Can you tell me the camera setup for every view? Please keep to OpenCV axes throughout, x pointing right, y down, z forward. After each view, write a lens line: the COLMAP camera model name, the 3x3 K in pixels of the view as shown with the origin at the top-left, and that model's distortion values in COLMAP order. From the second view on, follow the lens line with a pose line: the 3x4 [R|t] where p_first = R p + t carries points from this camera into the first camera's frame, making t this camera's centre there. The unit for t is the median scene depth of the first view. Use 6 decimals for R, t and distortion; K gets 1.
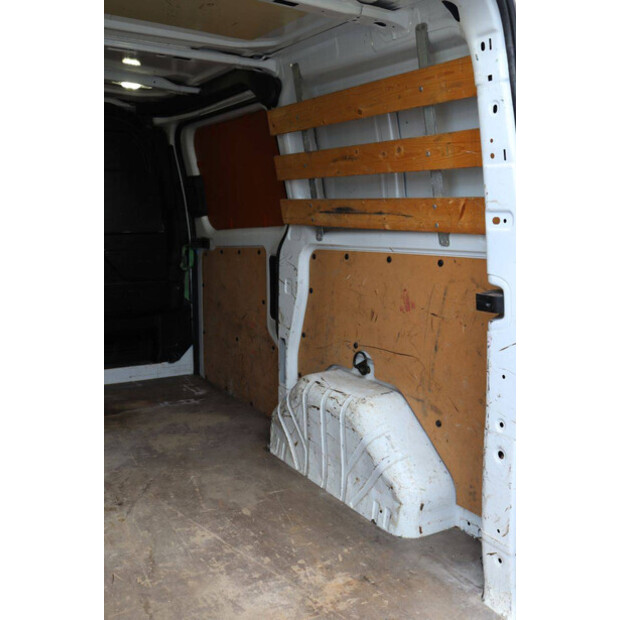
lens RADIAL K [[627.4, 0, 310.0], [0, 627.4, 310.0], [0, 0, 1]] dist [-0.116447, 0.168902]
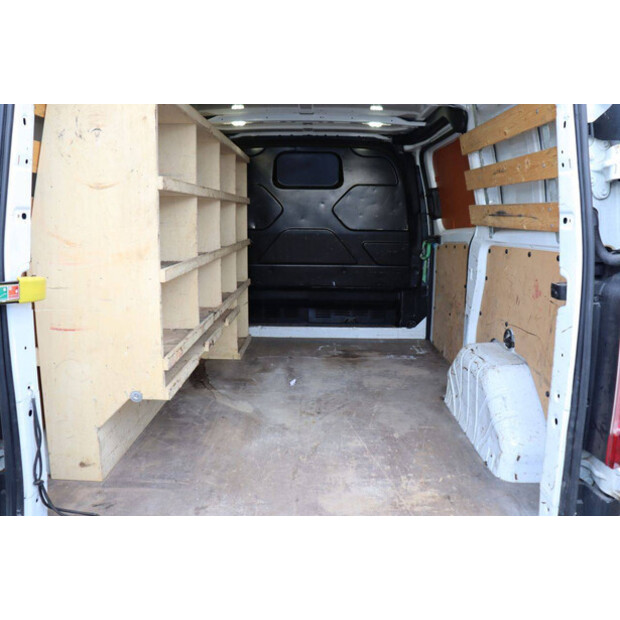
lens RADIAL K [[493.0, 0, 310.0], [0, 493.0, 310.0], [0, 0, 1]] dist [-0.189944, 0.161046]
pose [[0.844971, 0.091693, -0.526893, 0.226911], [-0.073978, 0.995761, 0.054651, 0.005840], [0.529670, -0.007200, 0.848173, -0.001036]]
